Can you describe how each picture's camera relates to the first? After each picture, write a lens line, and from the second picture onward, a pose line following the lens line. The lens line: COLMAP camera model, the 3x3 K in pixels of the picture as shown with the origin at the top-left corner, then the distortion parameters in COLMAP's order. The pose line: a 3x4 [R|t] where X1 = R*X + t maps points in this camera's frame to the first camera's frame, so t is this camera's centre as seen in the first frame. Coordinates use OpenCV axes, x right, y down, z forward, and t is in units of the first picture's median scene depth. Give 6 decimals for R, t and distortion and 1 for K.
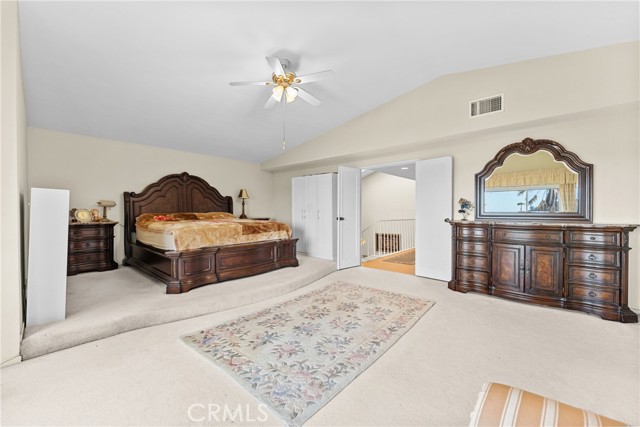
lens RADIAL K [[256.3, 0, 324.6], [0, 256.3, 212.7], [0, 0, 1]] dist [-0.002975, -0.001140]
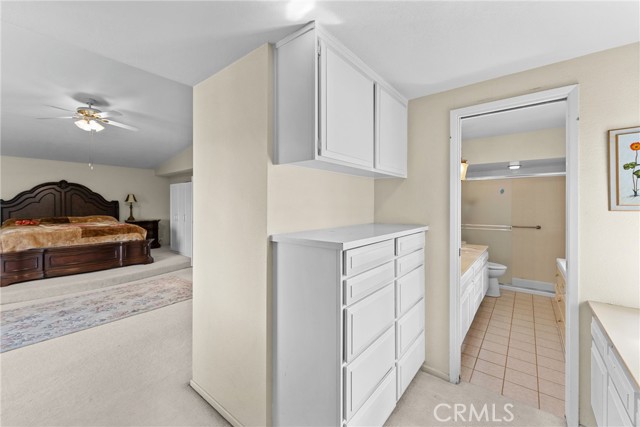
lens RADIAL K [[256.3, 0, 319.6], [0, 256.3, 204.6], [0, 0, 1]] dist [-0.002975, -0.001140]
pose [[0.998353, -0.000603, 0.057371, 0.673263], [0.001530, 0.999869, -0.016111, -0.042690], [-0.057354, 0.016172, 0.998223, -0.227378]]
